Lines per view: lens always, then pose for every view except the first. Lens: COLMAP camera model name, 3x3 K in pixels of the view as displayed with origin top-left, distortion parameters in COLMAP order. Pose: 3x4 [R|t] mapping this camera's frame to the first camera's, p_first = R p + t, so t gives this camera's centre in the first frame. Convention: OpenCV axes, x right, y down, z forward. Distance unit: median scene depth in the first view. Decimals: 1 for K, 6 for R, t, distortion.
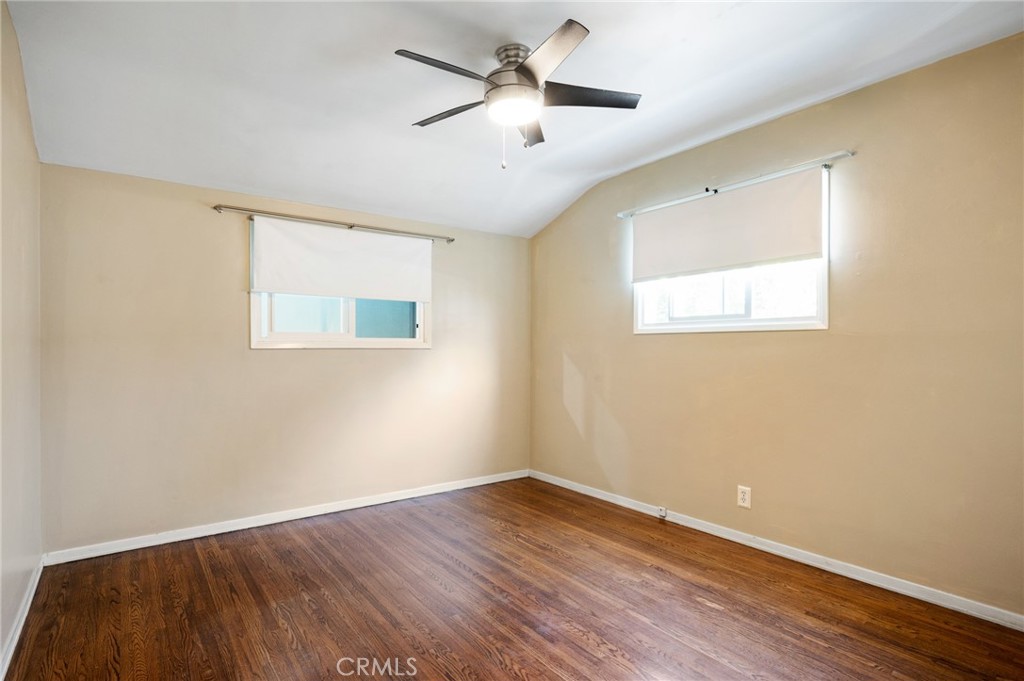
lens RADIAL K [[531.8, 0, 510.8], [0, 531.8, 348.1], [0, 0, 1]] dist [-0.001517, -0.000129]
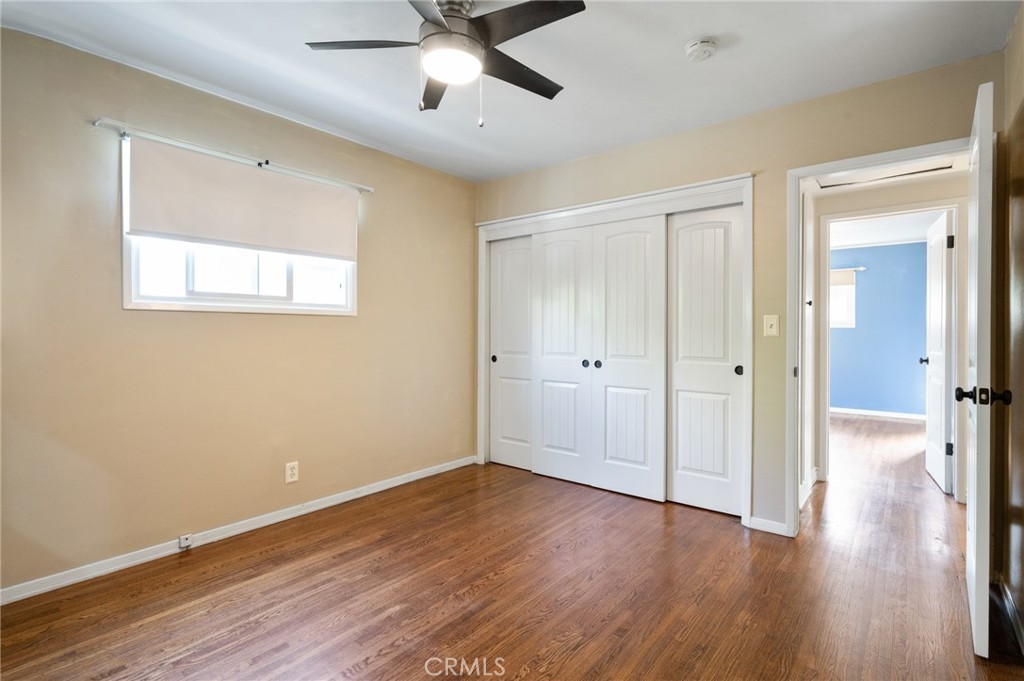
lens RADIAL K [[495.4, 0, 515.8], [0, 495.4, 333.9], [0, 0, 1]] dist [0.001345, 0.000496]
pose [[-0.260968, -0.005810, 0.965330, -0.609235], [0.000762, 0.999980, 0.006224, 0.001762], [-0.965347, 0.002360, -0.260959, 0.821955]]
